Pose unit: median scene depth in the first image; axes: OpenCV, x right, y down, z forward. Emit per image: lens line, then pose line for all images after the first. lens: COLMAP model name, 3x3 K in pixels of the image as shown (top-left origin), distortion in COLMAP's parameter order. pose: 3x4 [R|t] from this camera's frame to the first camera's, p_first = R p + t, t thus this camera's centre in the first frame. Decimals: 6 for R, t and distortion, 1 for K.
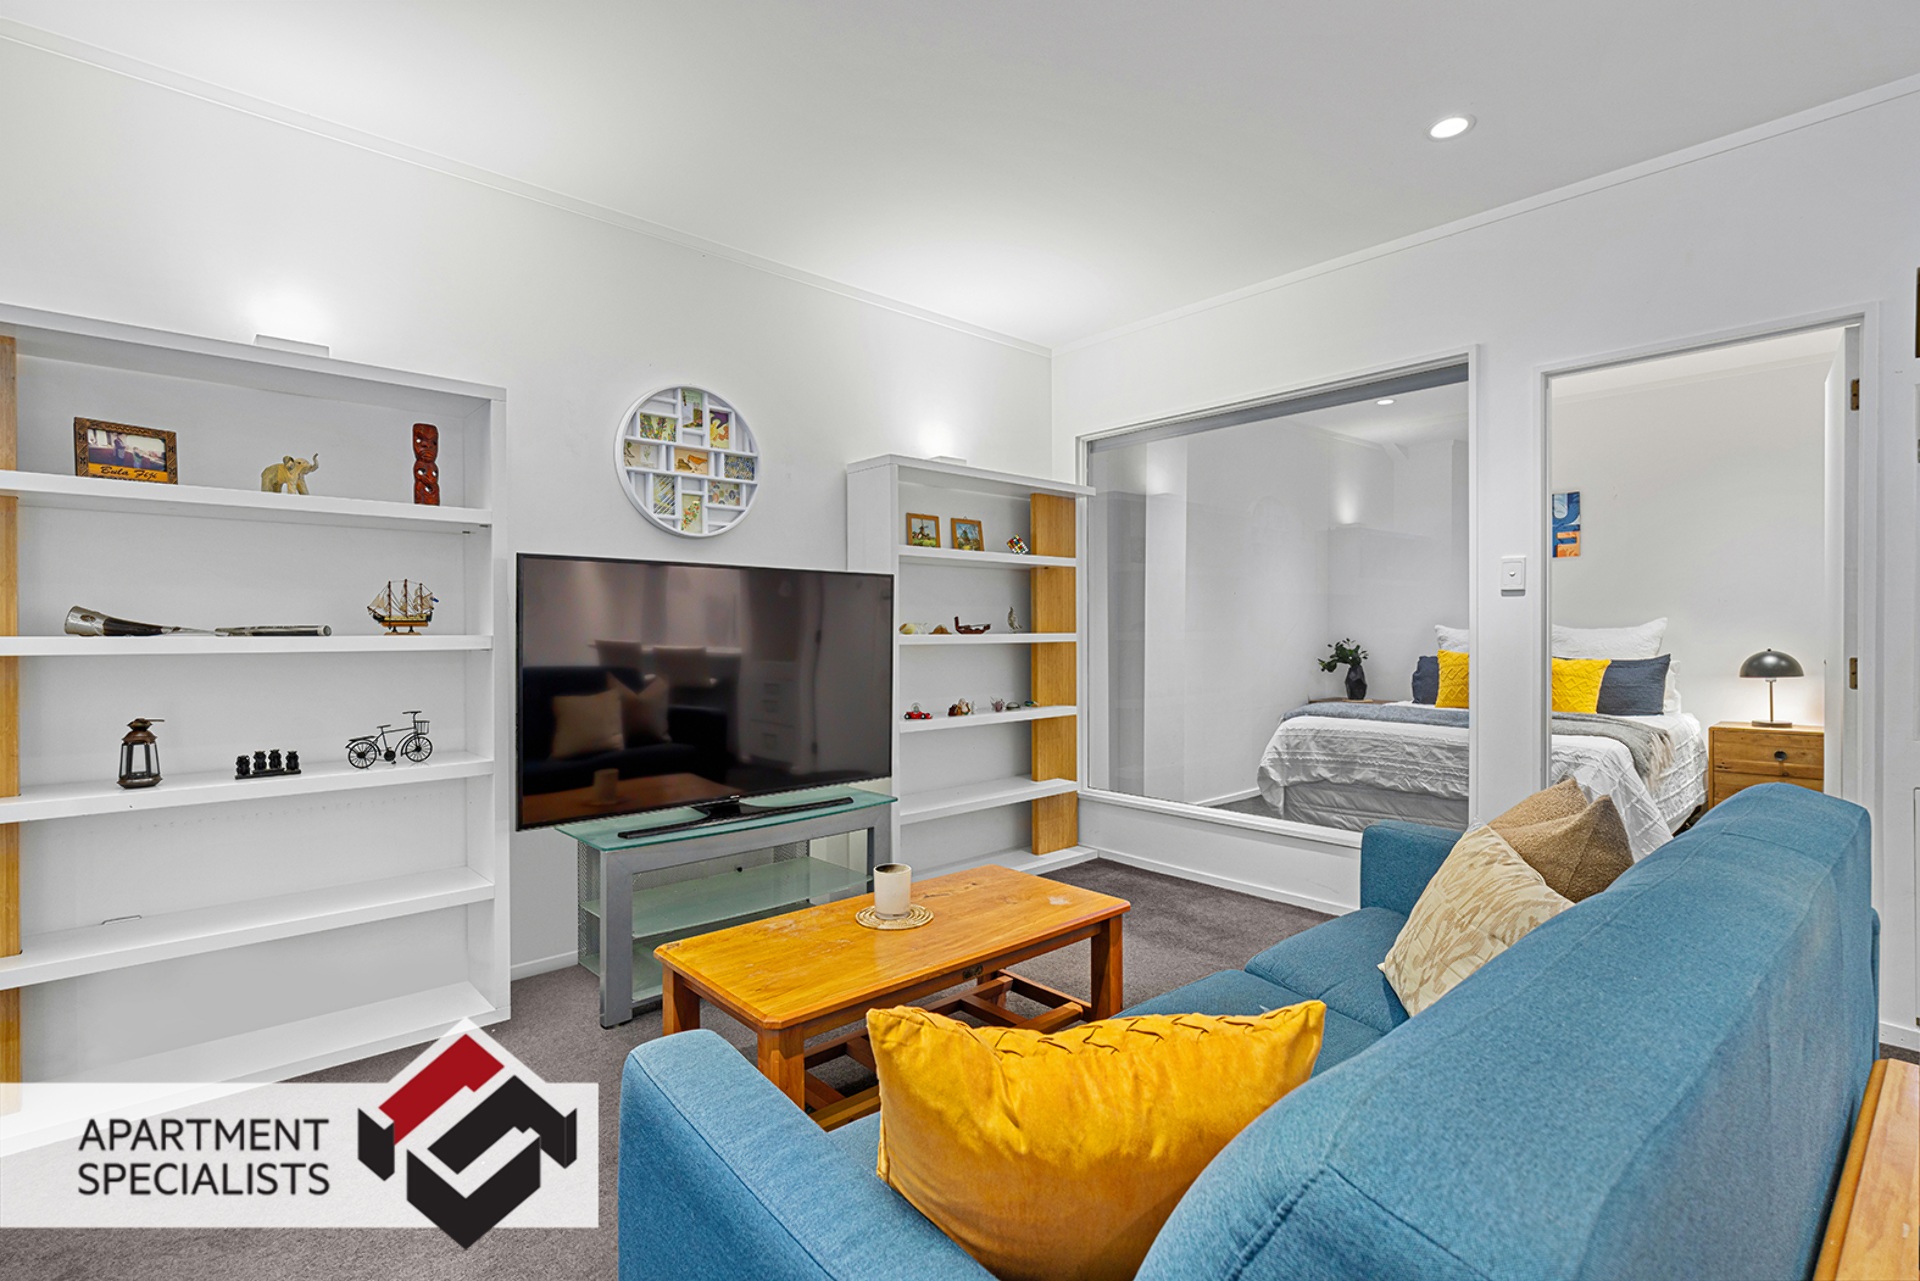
lens RADIAL K [[871.3, 0, 945.8], [0, 871.3, 637.7], [0, 0, 1]] dist [0.001532, -0.008788]
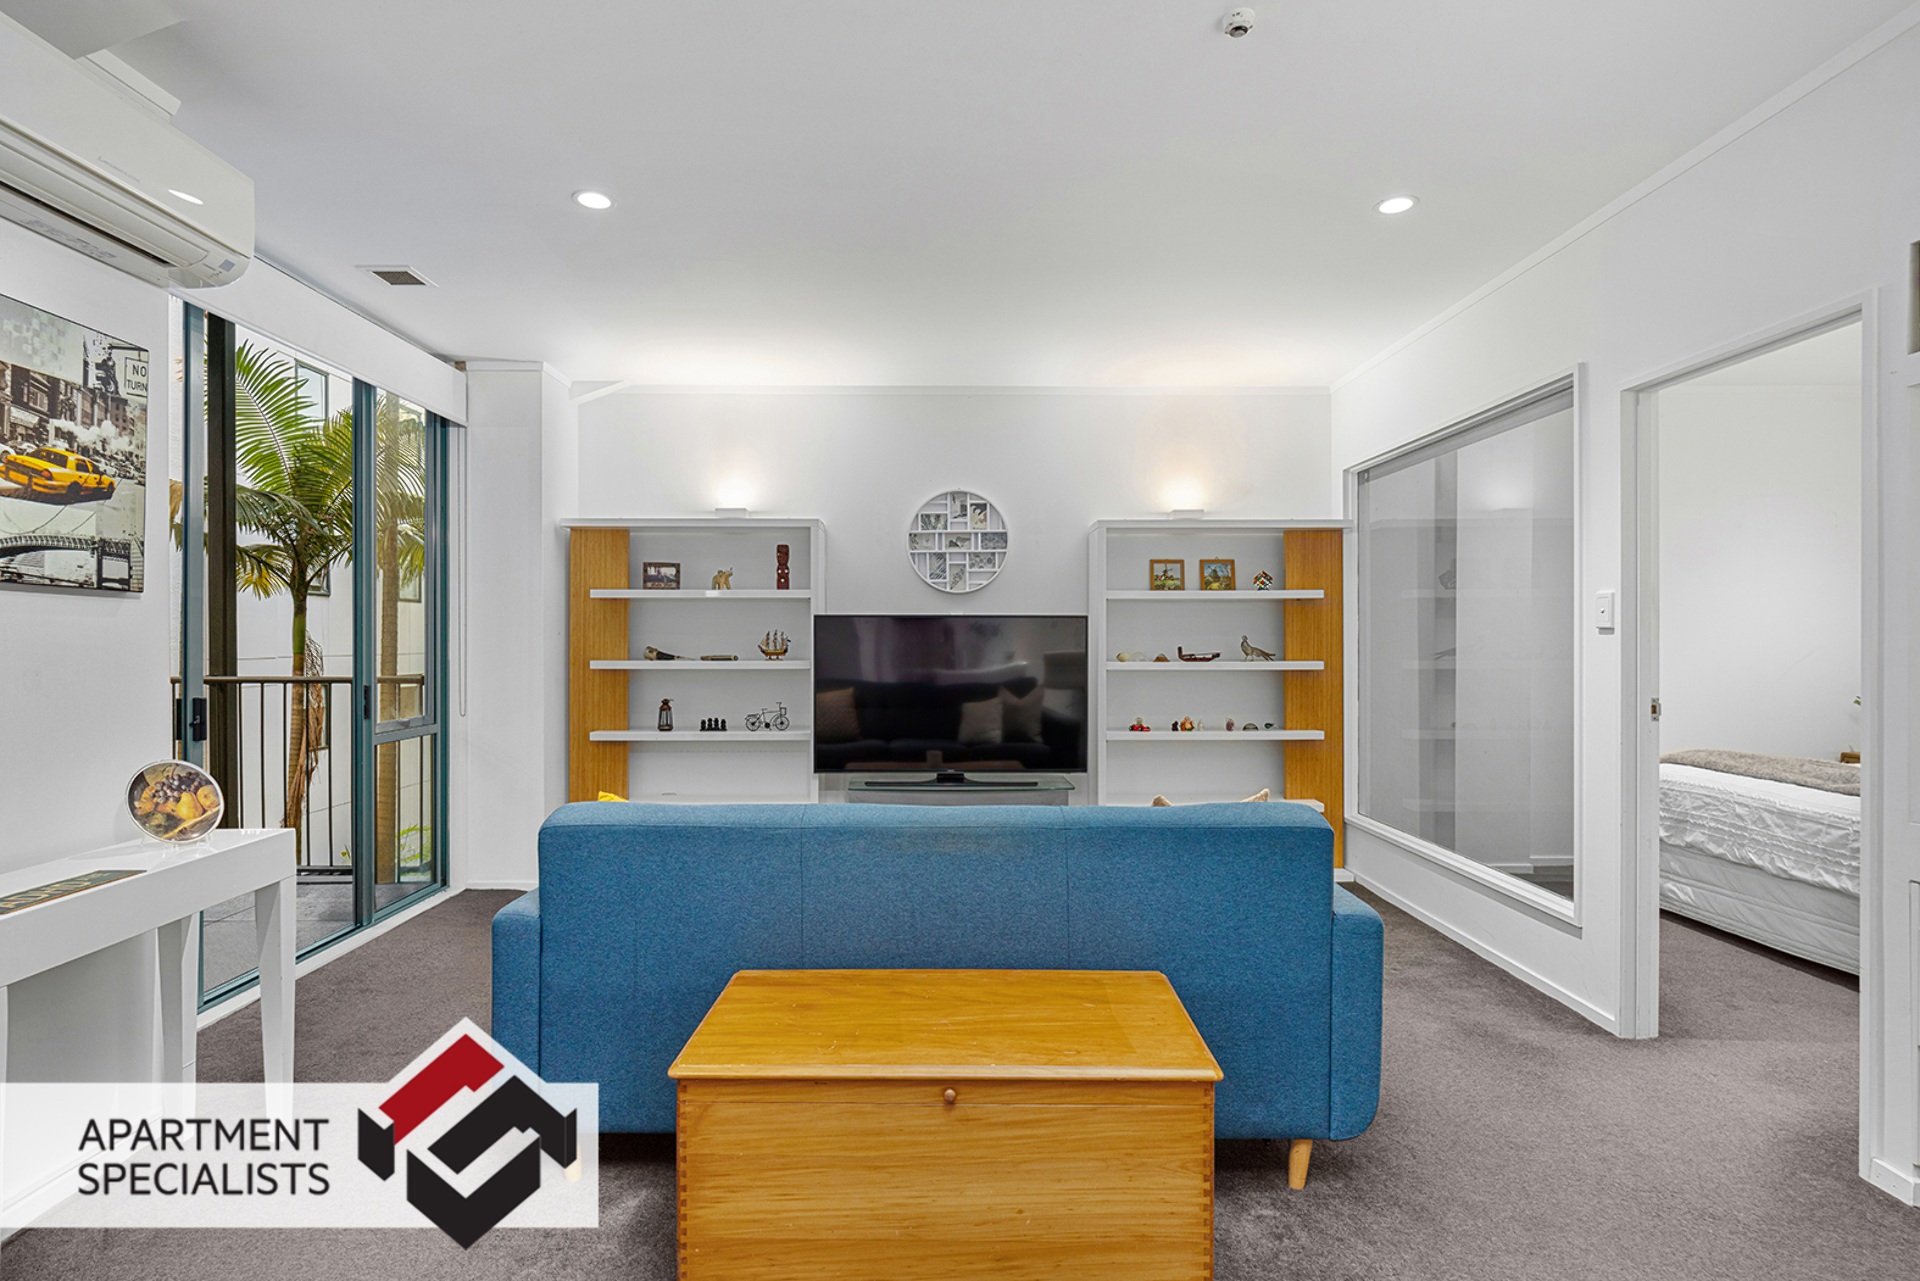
lens RADIAL K [[942.6, 0, 960.0], [0, 942.6, 640.5], [0, 0, 1]] dist [-0.000111, 0.000466]
pose [[0.760866, 0.002990, -0.648902, 0.723069], [-0.007003, 0.999969, -0.003604, -0.030377], [0.648871, 0.007286, 0.760864, -0.193033]]
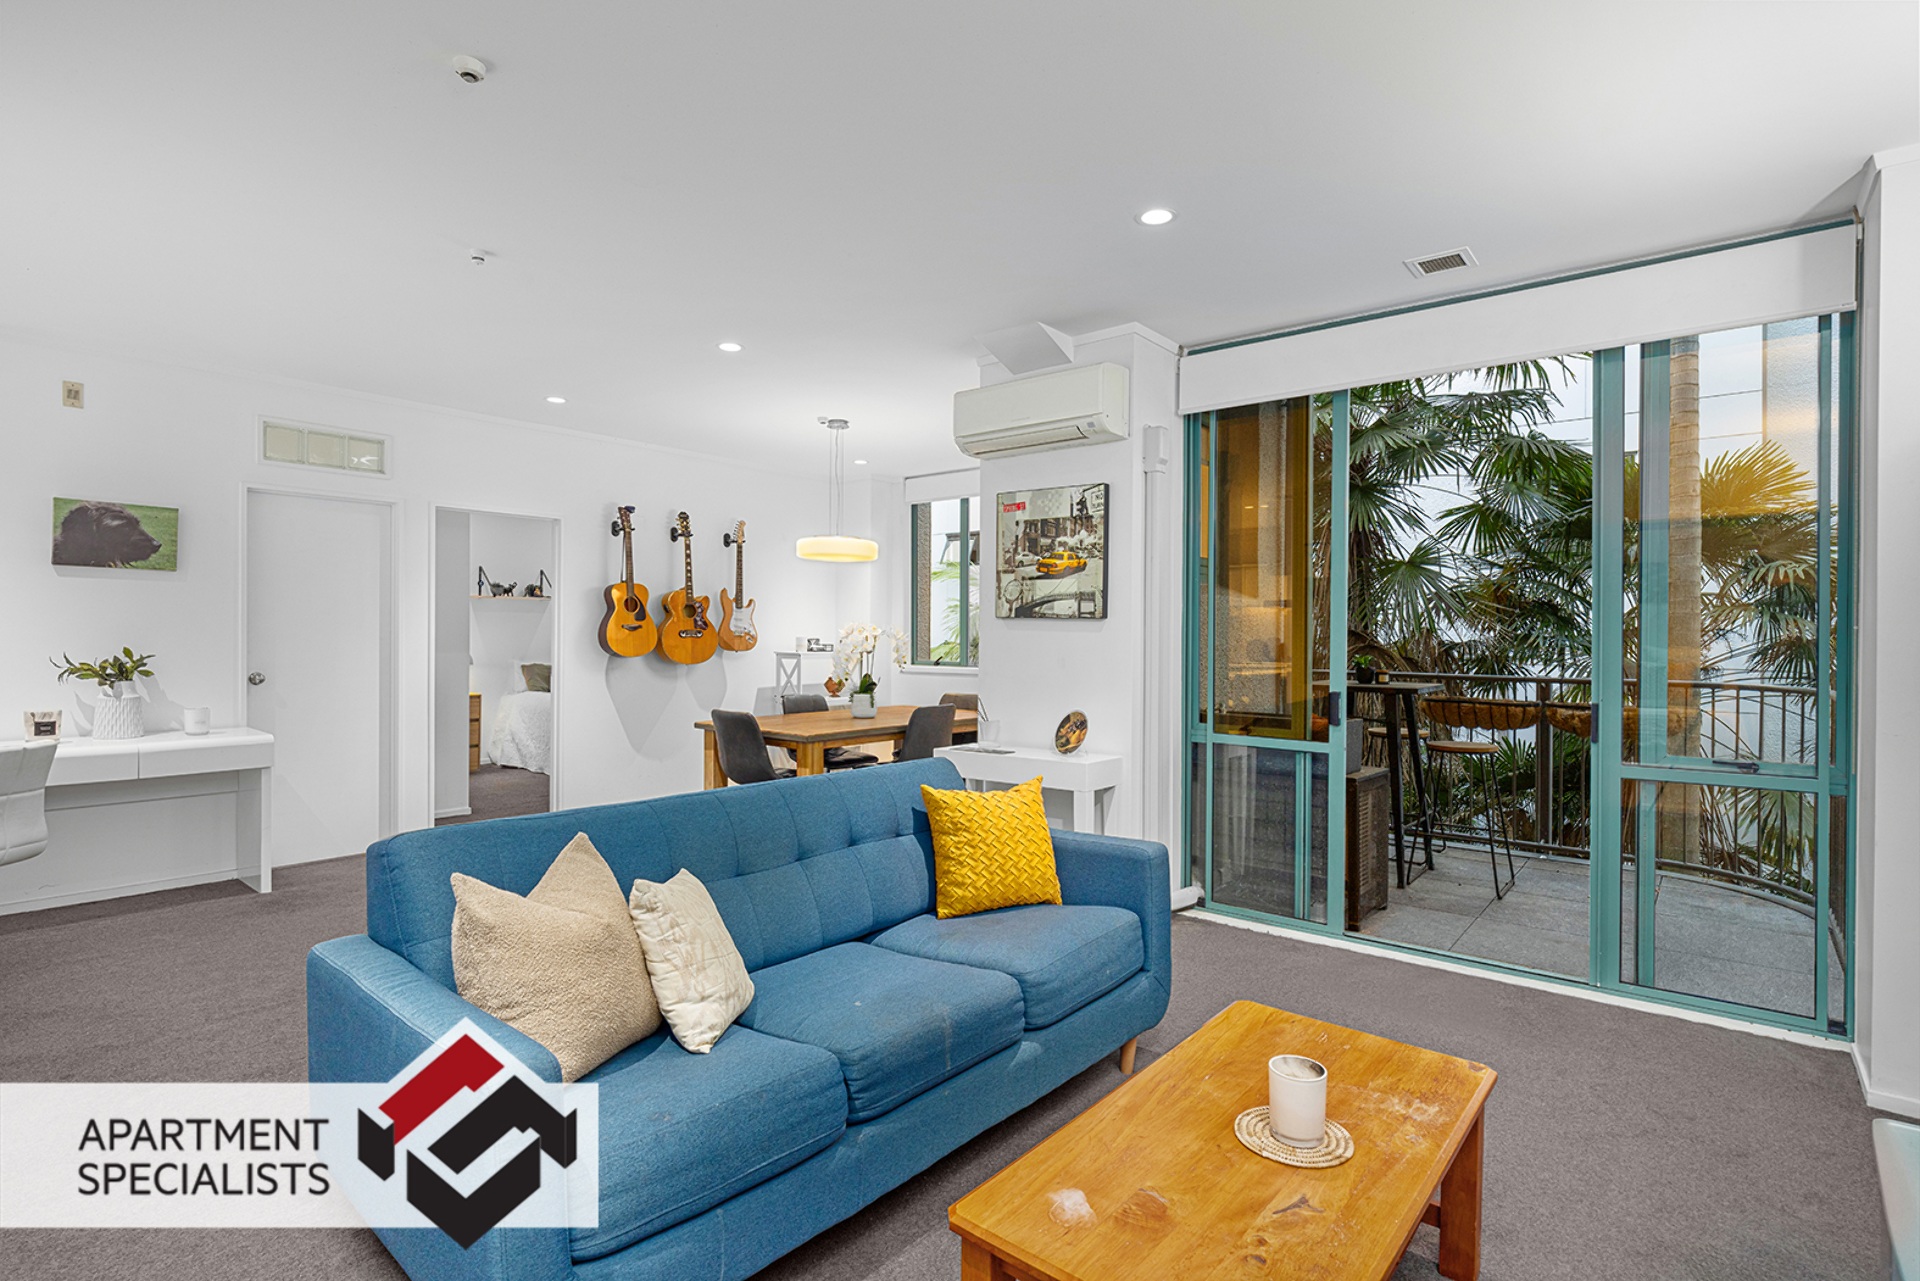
lens RADIAL K [[942.6, 0, 960.0], [0, 942.6, 640.5], [0, 0, 1]] dist [-0.000111, 0.000466]
pose [[-0.987628, -0.000878, -0.156811, 0.207524], [-0.003121, 0.999896, 0.014054, -0.051372], [0.156783, 0.014369, -0.987529, 1.126467]]
